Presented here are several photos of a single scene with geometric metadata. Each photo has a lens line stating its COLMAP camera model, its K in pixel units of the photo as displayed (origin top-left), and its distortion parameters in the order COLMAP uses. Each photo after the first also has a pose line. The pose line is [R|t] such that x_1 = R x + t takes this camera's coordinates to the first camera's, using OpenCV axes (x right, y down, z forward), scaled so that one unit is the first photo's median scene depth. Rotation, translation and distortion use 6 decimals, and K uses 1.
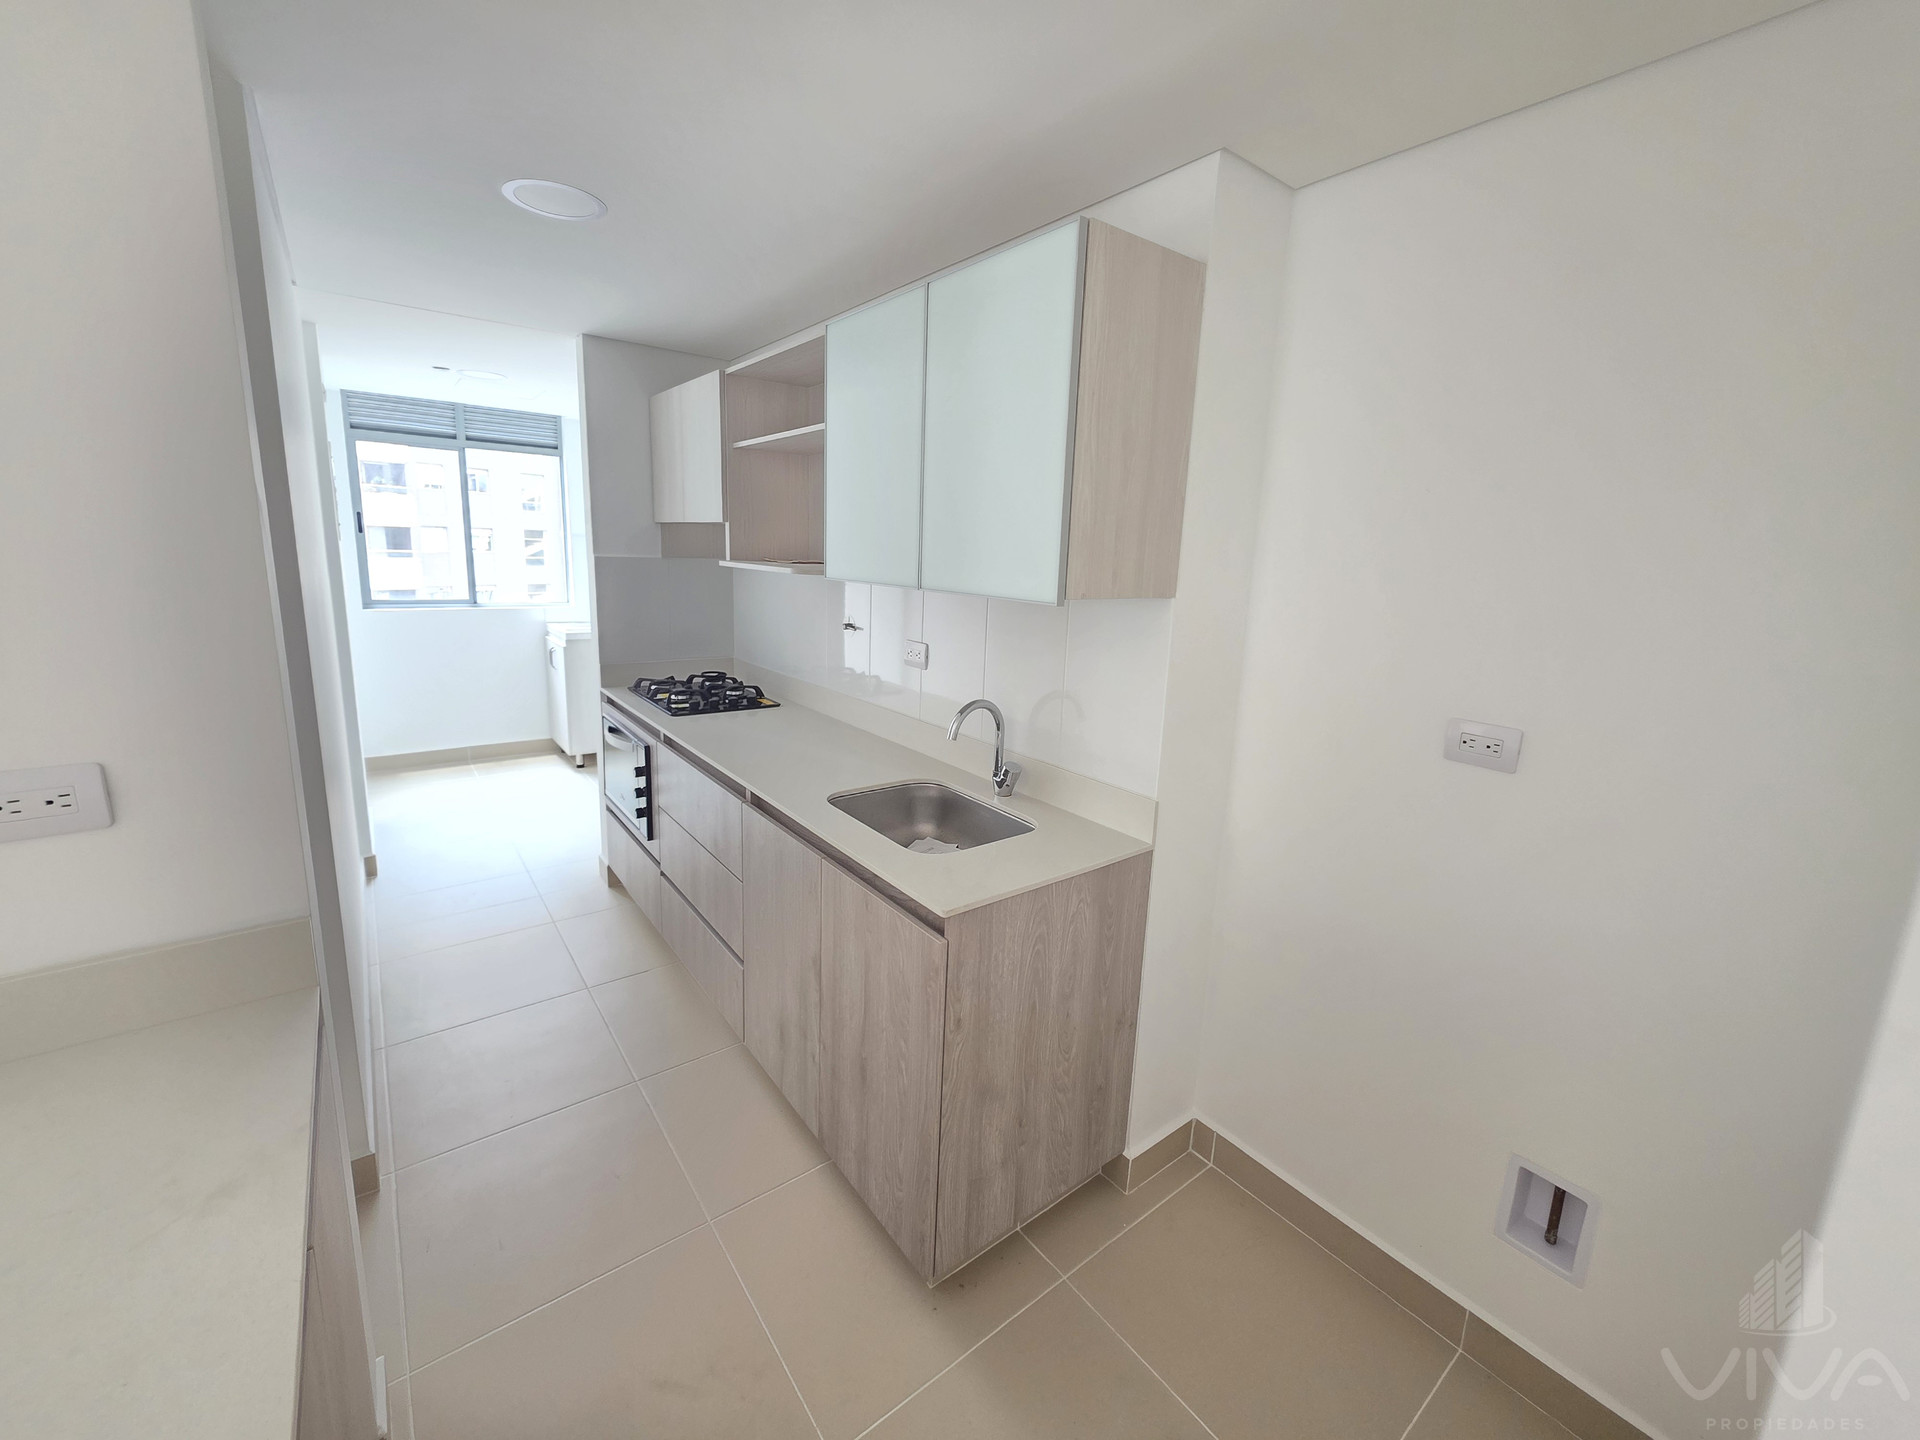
lens RADIAL K [[768.5, 0, 941.6], [0, 768.5, 689.8], [0, 0, 1]] dist [0.000274, 0.000477]
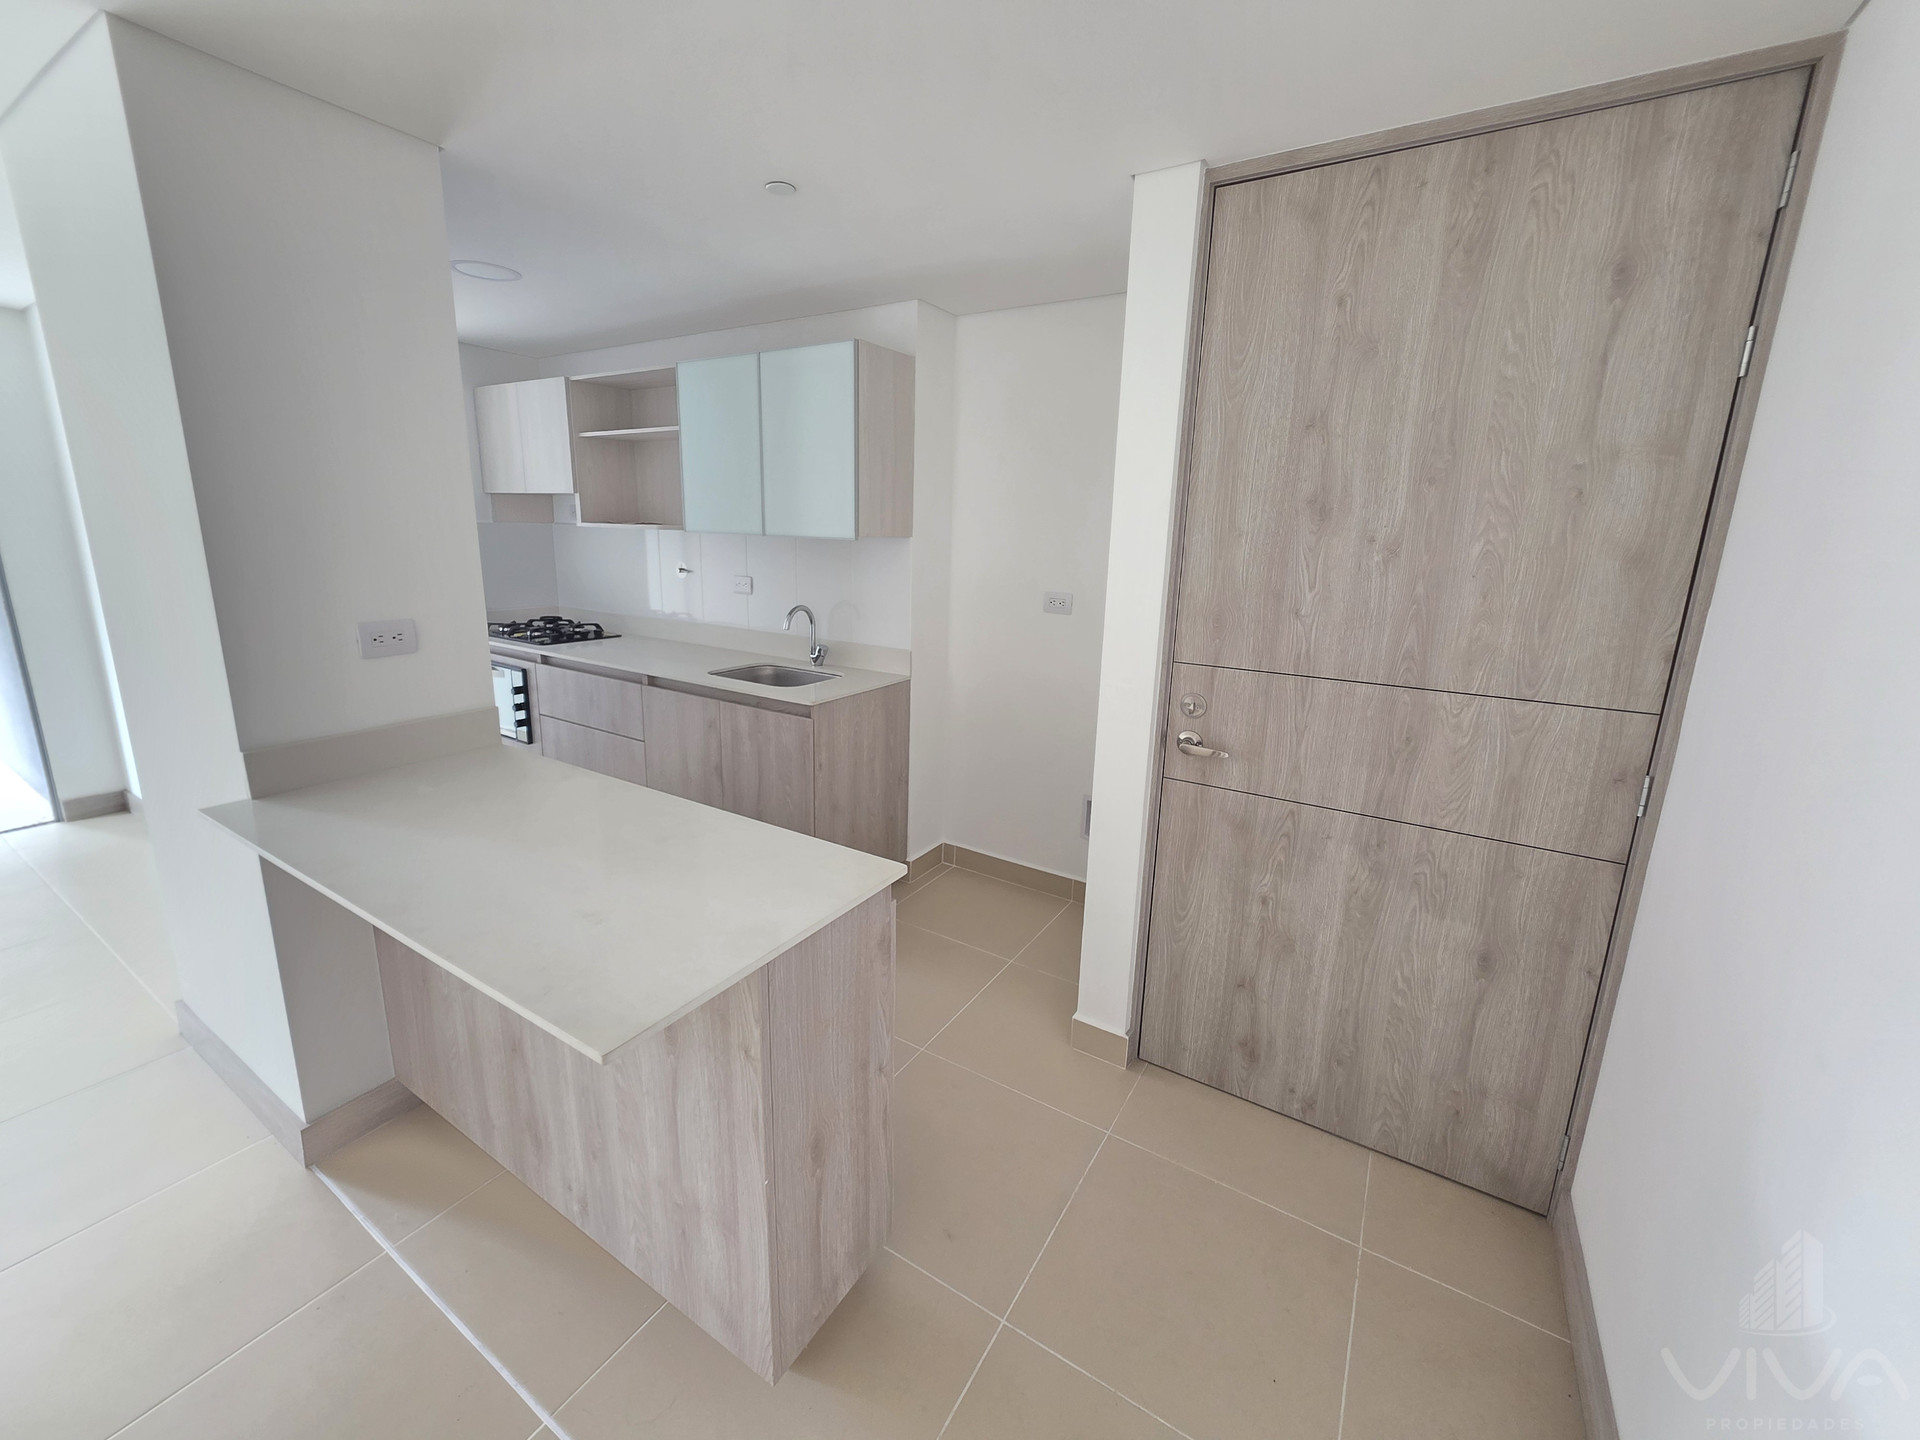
lens RADIAL K [[768.5, 0, 954.1], [0, 768.5, 689.6], [0, 0, 1]] dist [0.000274, 0.000477]
pose [[0.930541, -0.087568, 0.355563, -0.265279], [0.073720, 0.995905, 0.052338, 0.142505], [-0.358690, -0.022491, 0.933186, -0.699684]]
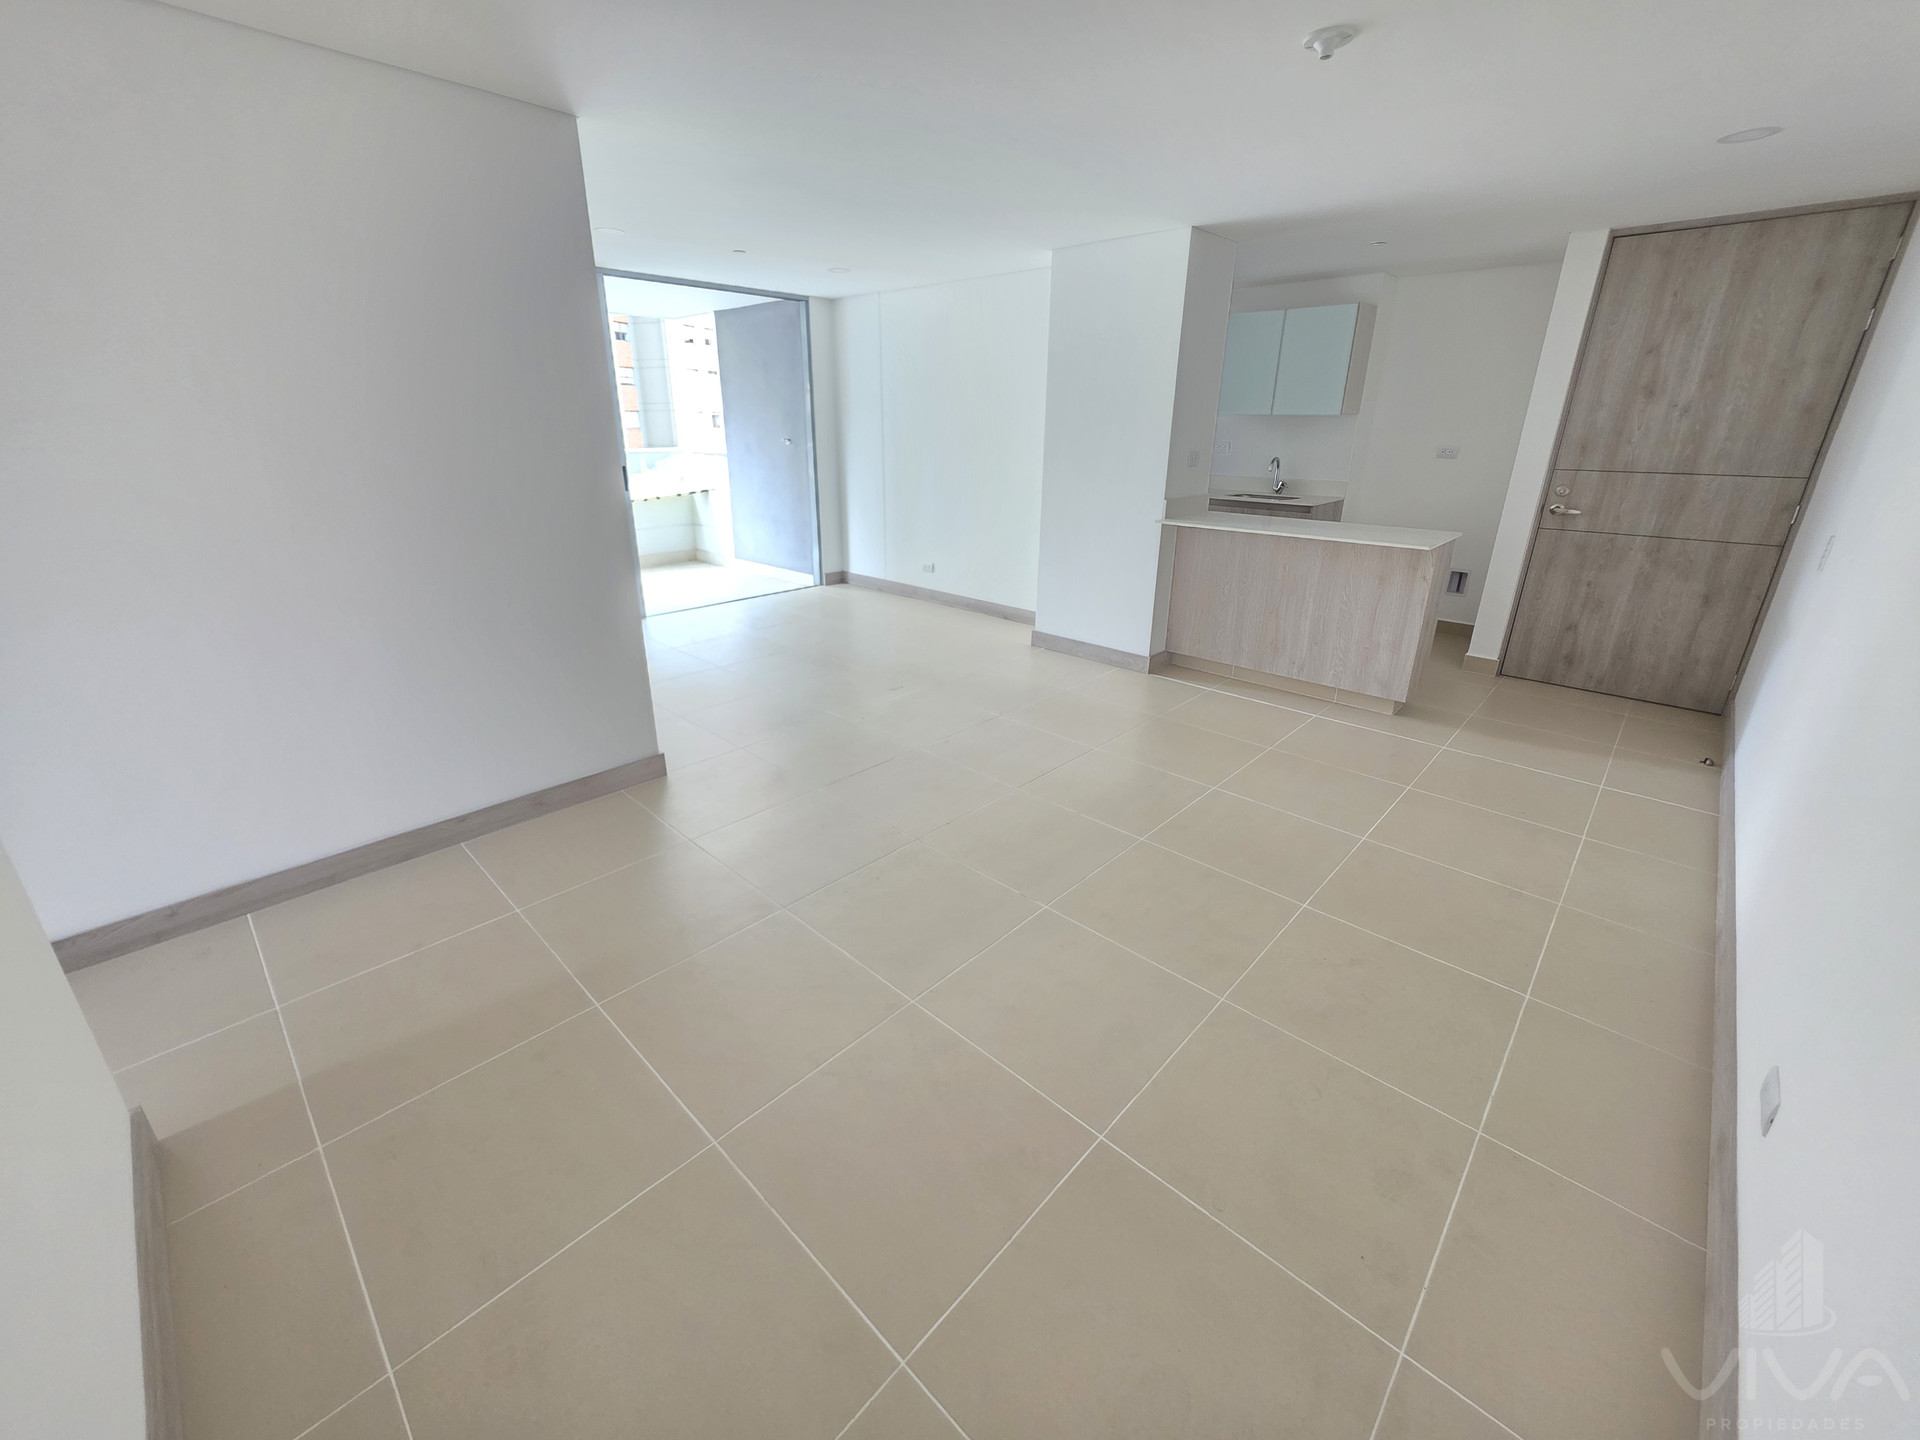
lens RADIAL K [[768.5, 0, 953.3], [0, 768.5, 690.8], [0, 0, 1]] dist [0.000274, 0.000477]
pose [[0.984623, -0.087760, 0.151046, -1.817631], [0.061744, 0.983673, 0.169041, 0.343875], [-0.163415, -0.157116, 0.973966, -1.885765]]
